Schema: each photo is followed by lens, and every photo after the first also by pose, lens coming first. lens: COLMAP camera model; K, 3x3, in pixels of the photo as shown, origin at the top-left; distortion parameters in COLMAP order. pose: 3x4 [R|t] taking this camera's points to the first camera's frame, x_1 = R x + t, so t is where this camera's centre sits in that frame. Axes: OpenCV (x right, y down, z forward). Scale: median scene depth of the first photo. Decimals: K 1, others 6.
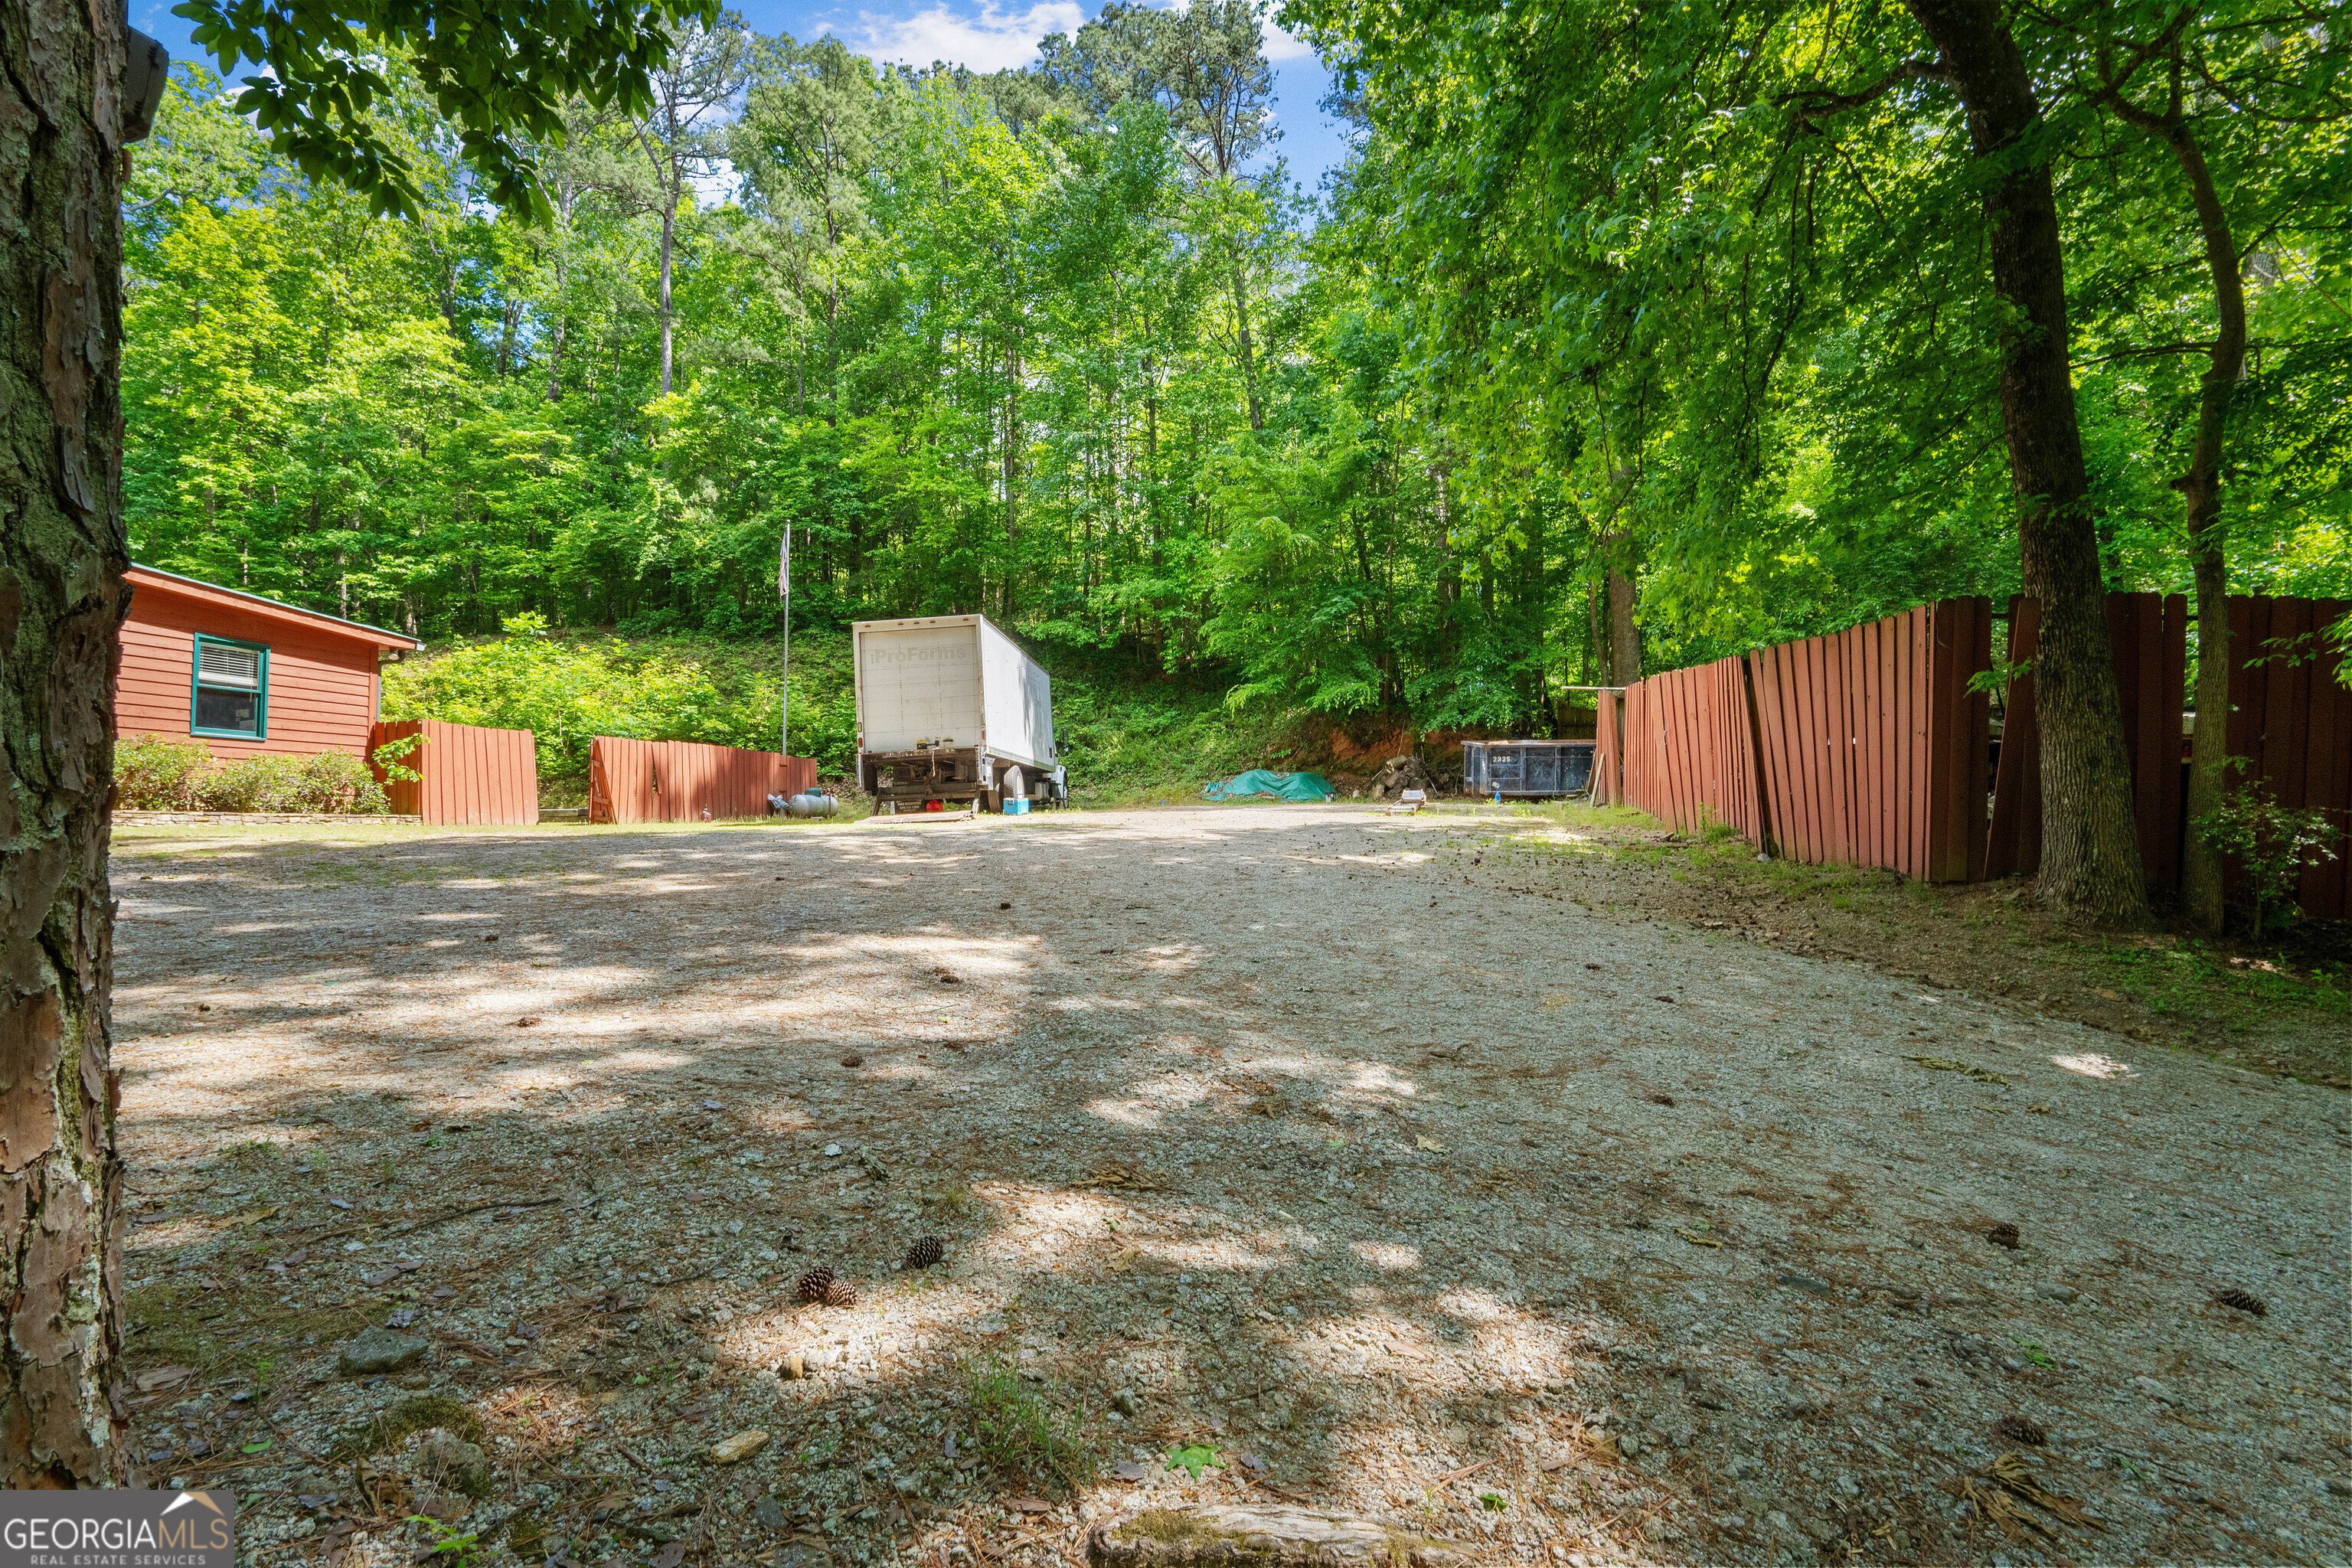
lens RADIAL K [[1096.6, 0, 1157.4], [0, 1096.6, 794.8], [0, 0, 1]] dist [-0.001917, 0.000333]
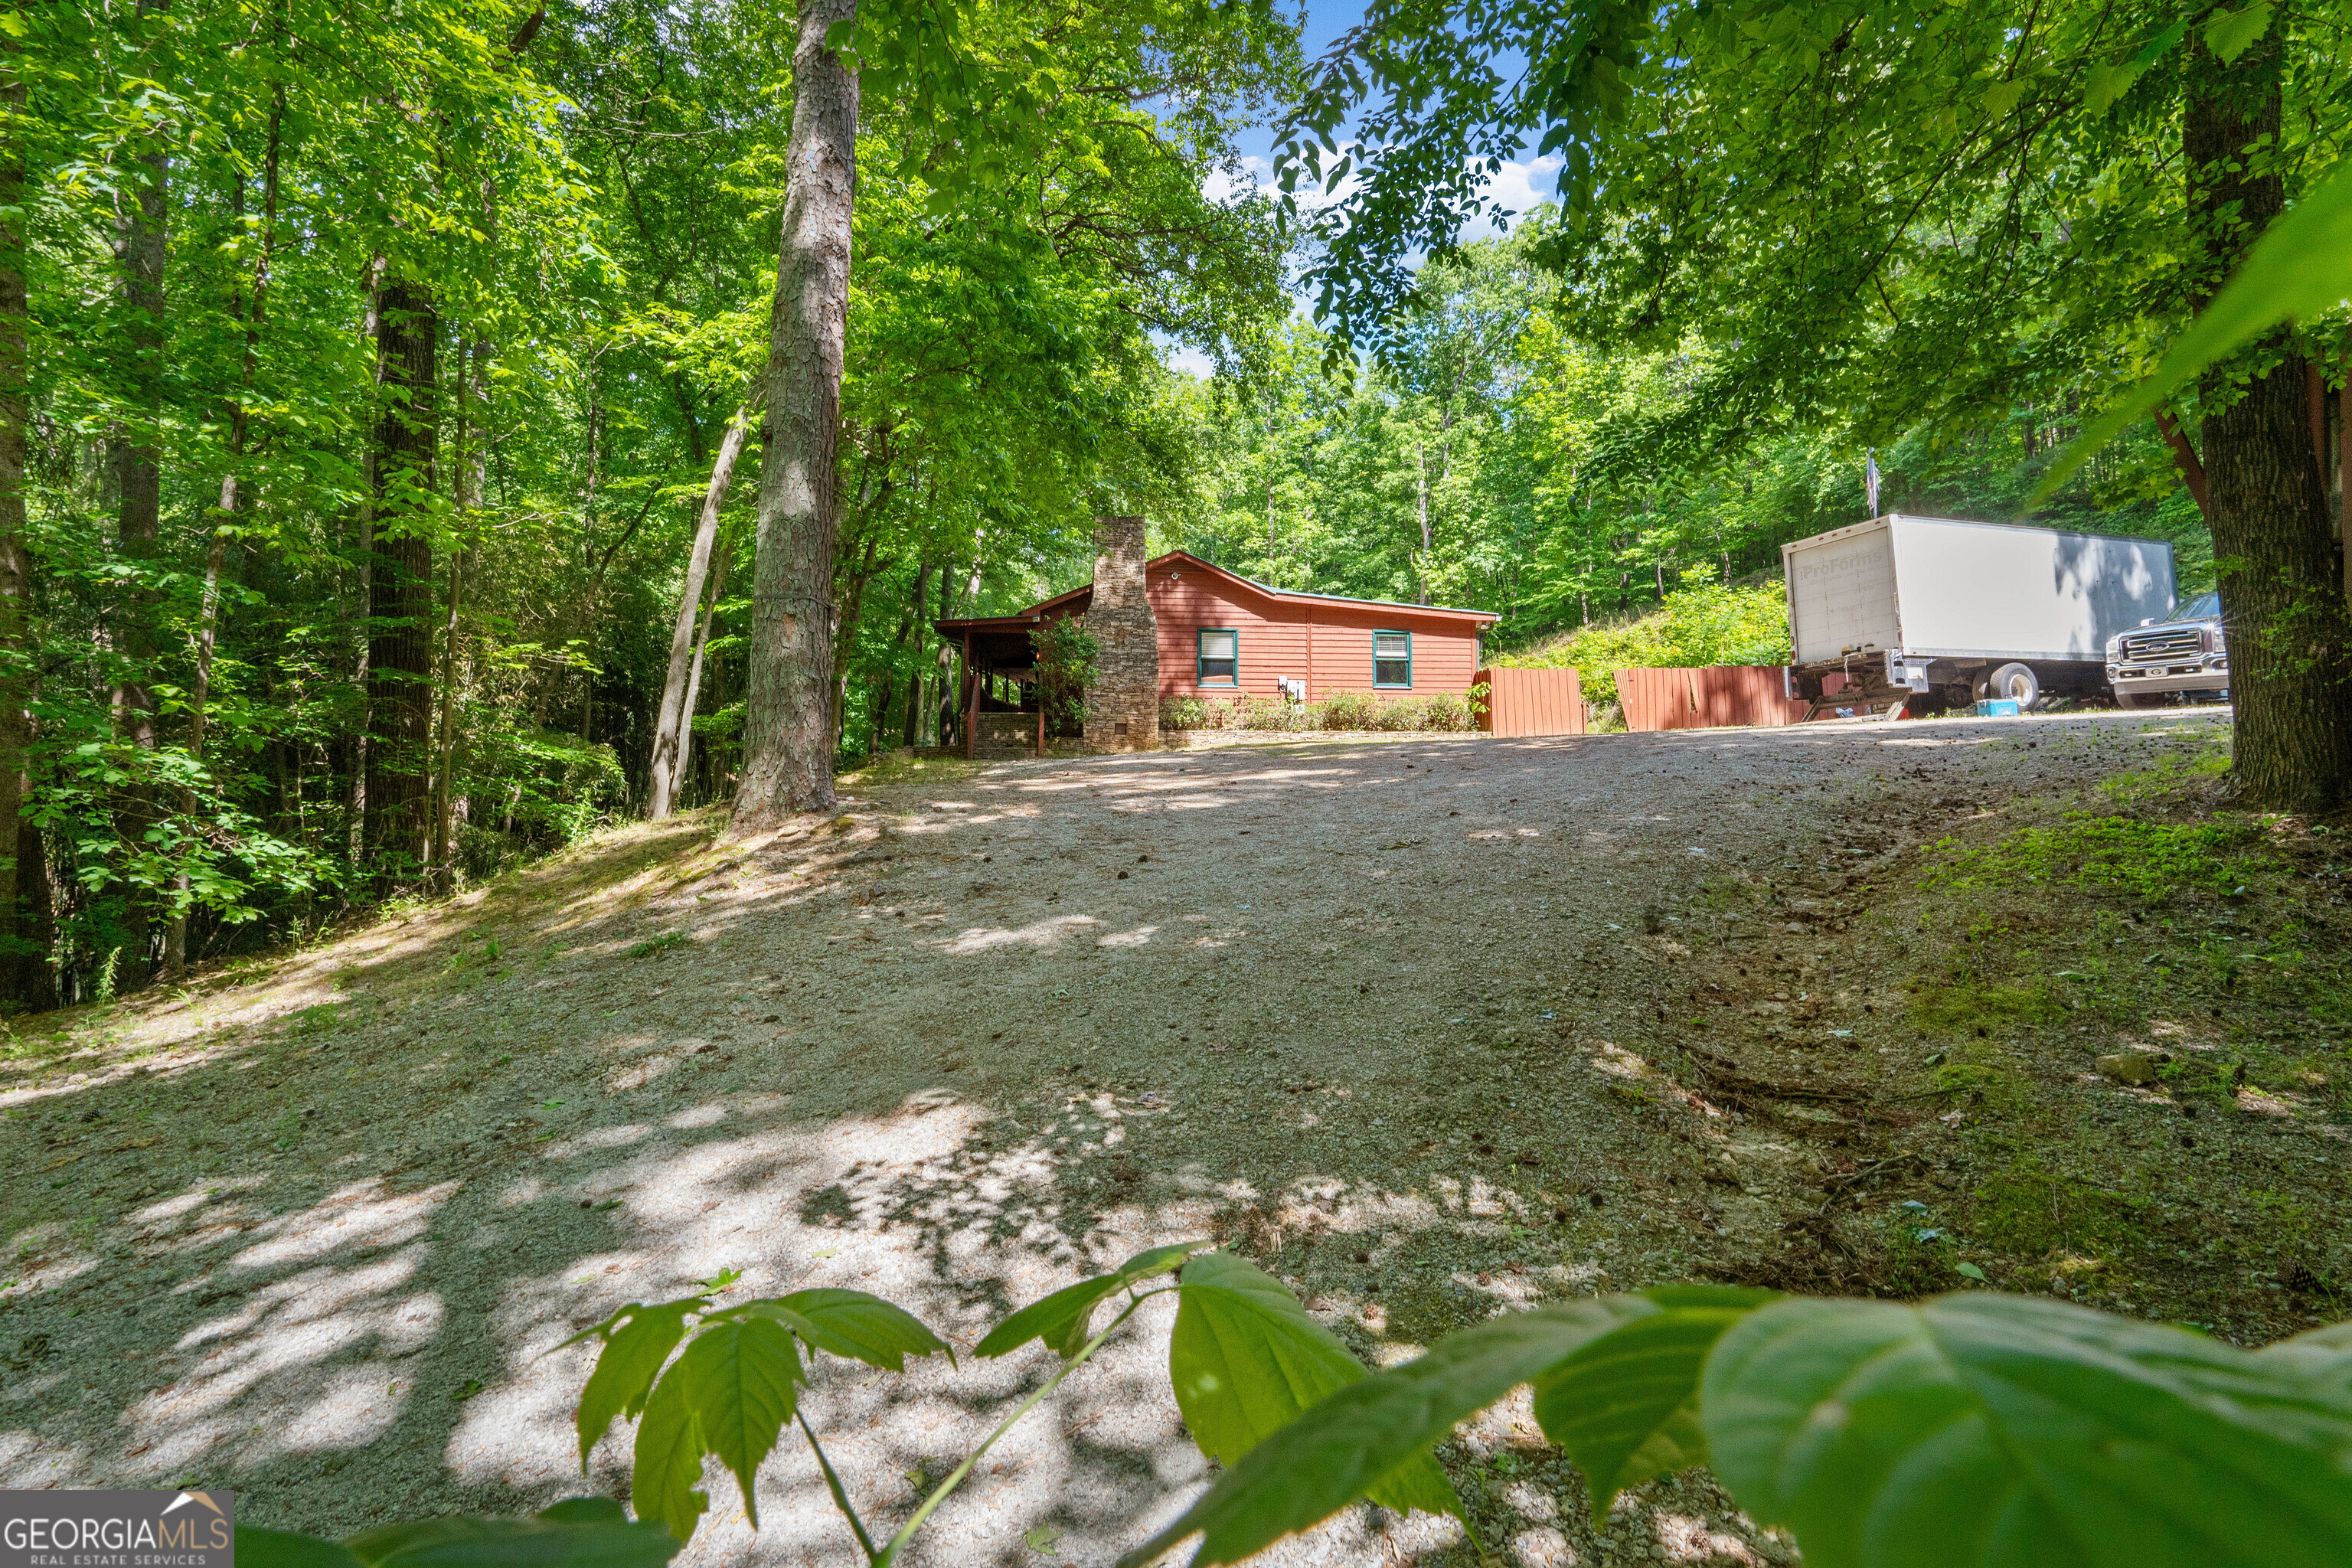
lens RADIAL K [[1057.8, 0, 1190.5], [0, 1057.8, 755.8], [0, 0, 1]] dist [-0.002334, 0.000261]
pose [[0.404329, -0.001344, -0.914613, 0.442296], [0.032648, 0.999383, 0.012964, 0.018059], [0.914031, -0.035102, 0.404124, 0.035949]]
